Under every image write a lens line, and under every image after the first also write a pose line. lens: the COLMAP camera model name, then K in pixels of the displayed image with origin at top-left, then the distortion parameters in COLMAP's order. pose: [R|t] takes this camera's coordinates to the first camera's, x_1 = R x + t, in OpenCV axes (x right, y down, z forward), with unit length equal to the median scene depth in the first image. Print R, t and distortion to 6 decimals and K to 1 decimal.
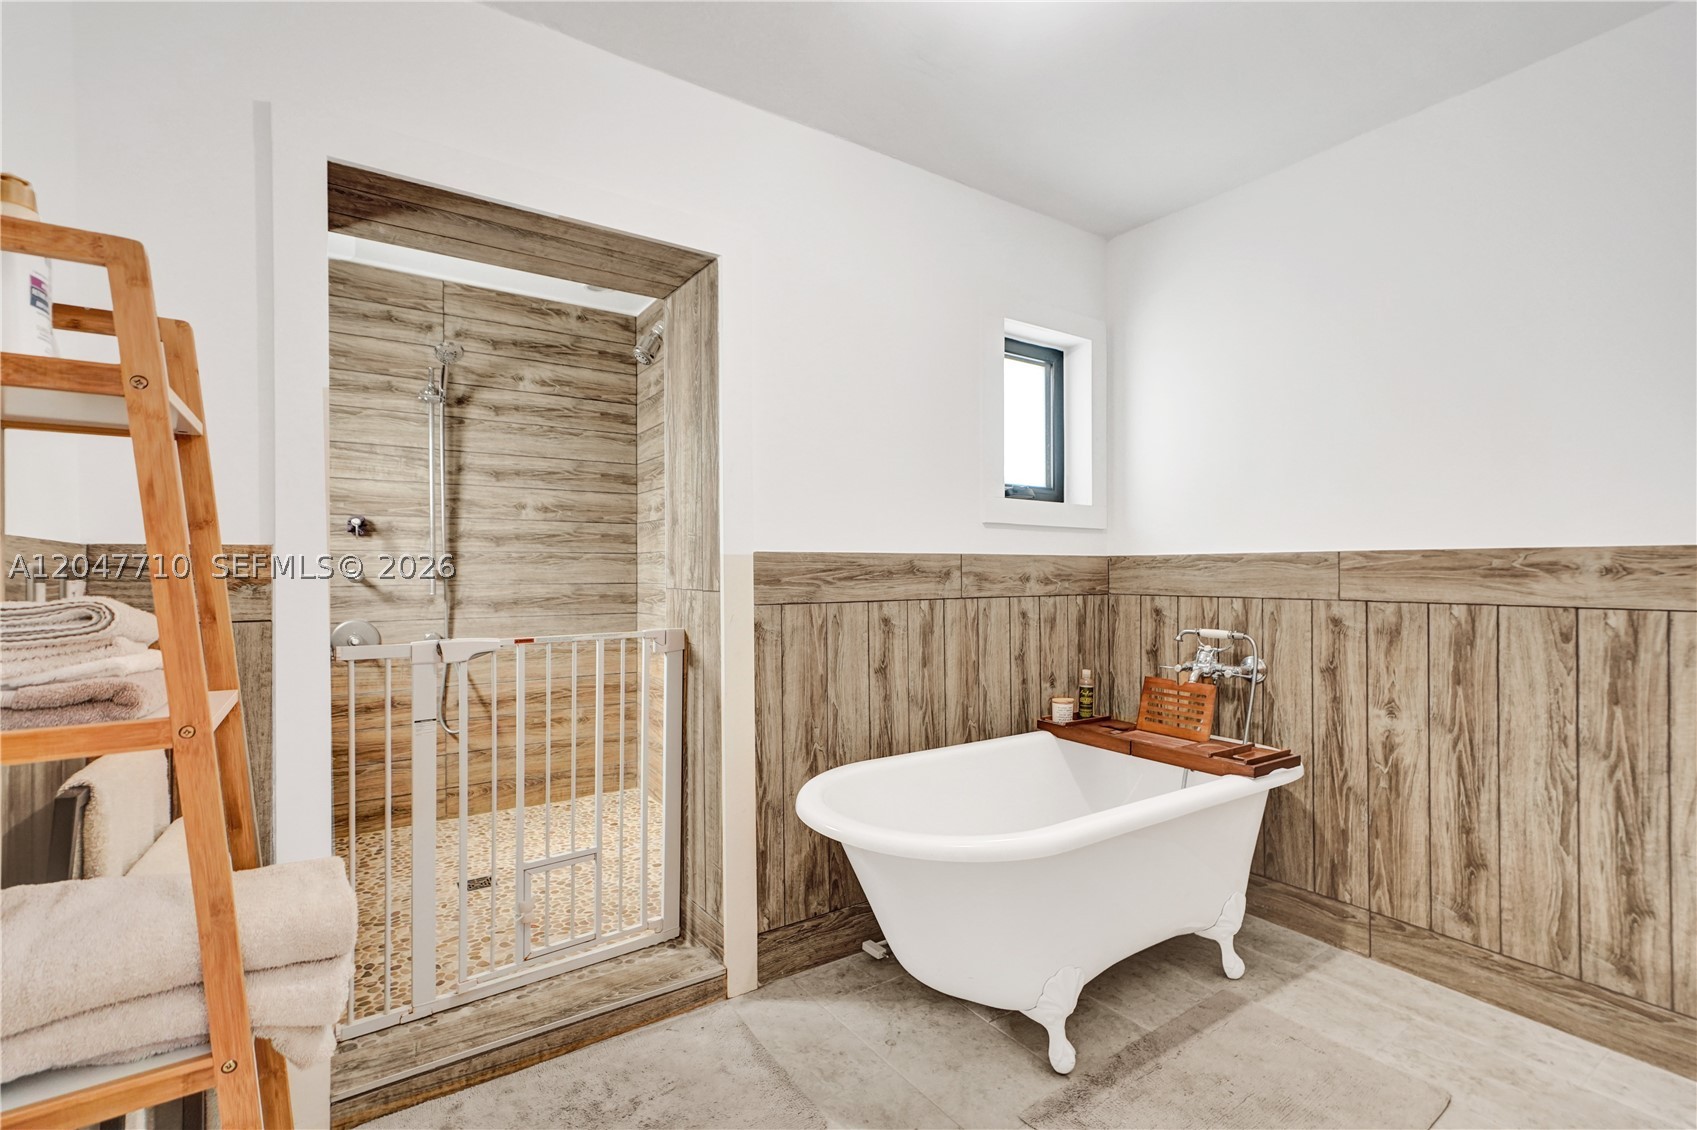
lens RADIAL K [[774.1, 0, 847.7], [0, 774.1, 569.9], [0, 0, 1]] dist [0.000855, 0.000513]
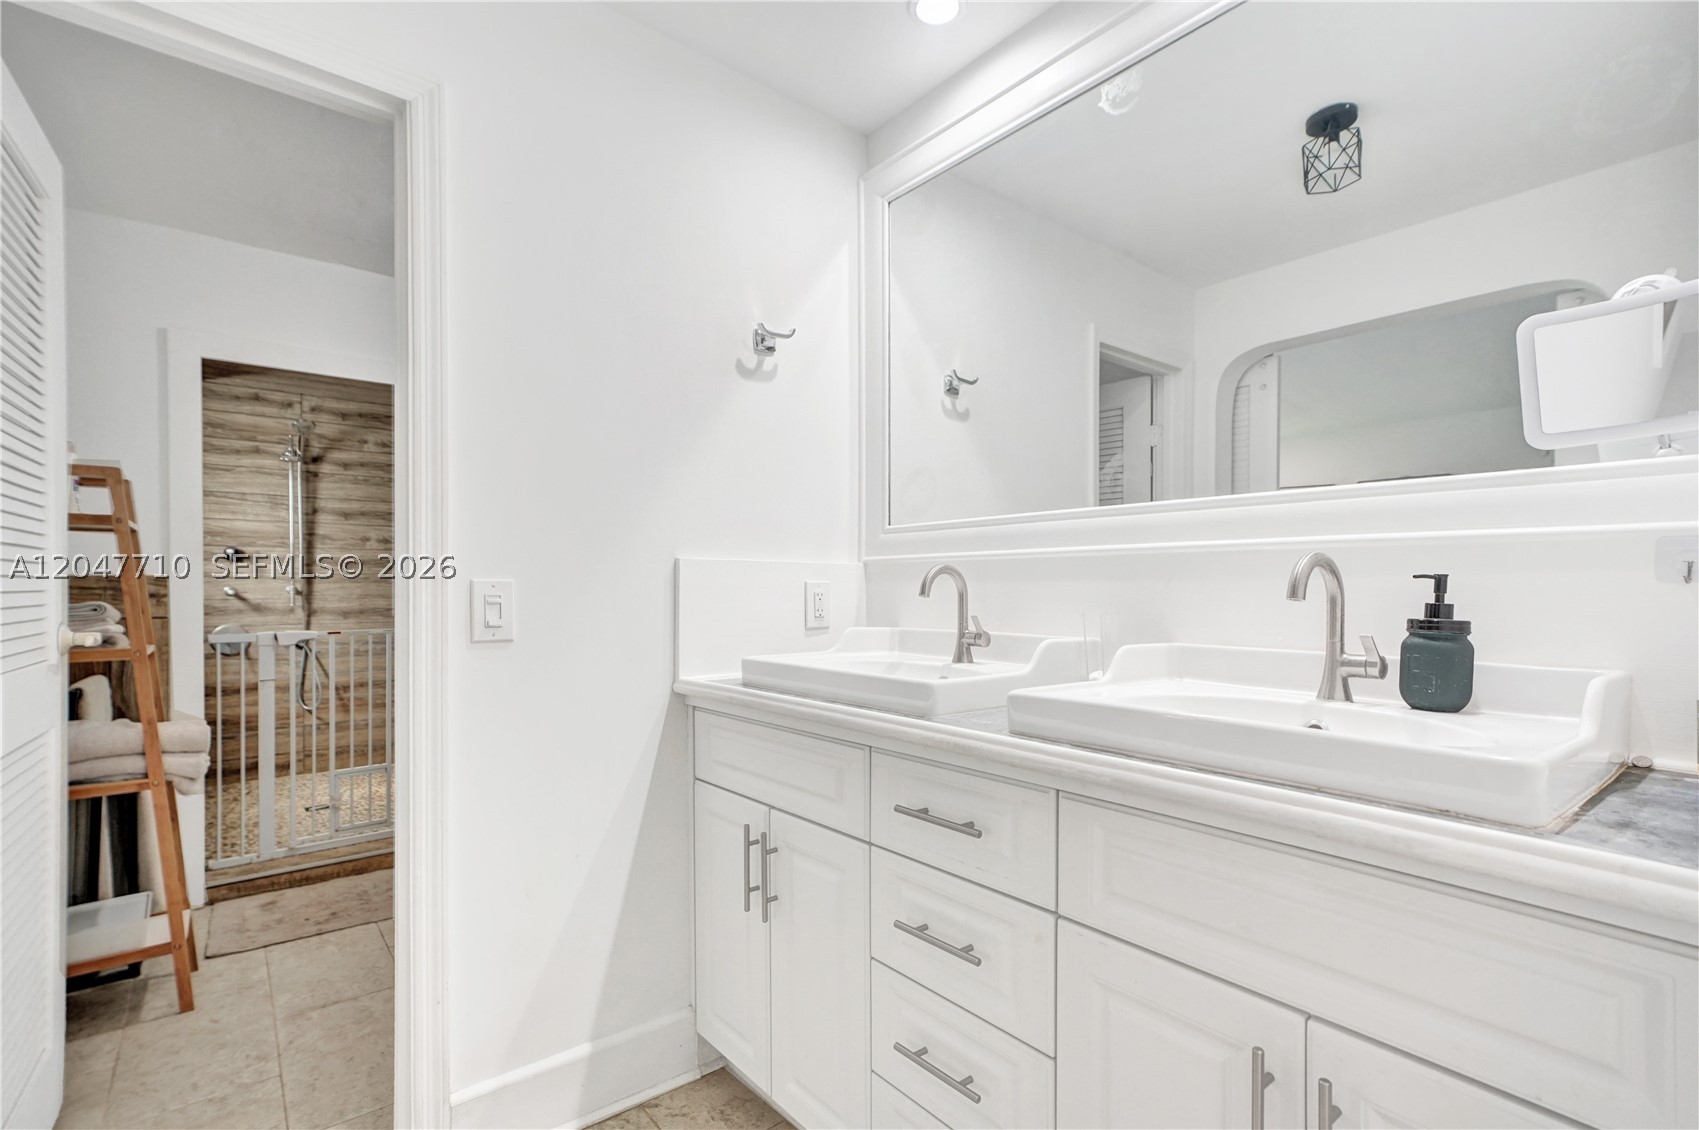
lens RADIAL K [[784.5, 0, 850.6], [0, 784.5, 594.3], [0, 0, 1]] dist [0.000570, 0.000358]
pose [[0.996345, 0.004073, 0.085320, 0.309874], [-0.004974, 0.999934, 0.010352, -0.006729], [-0.085272, -0.010738, 0.996300, -0.433778]]
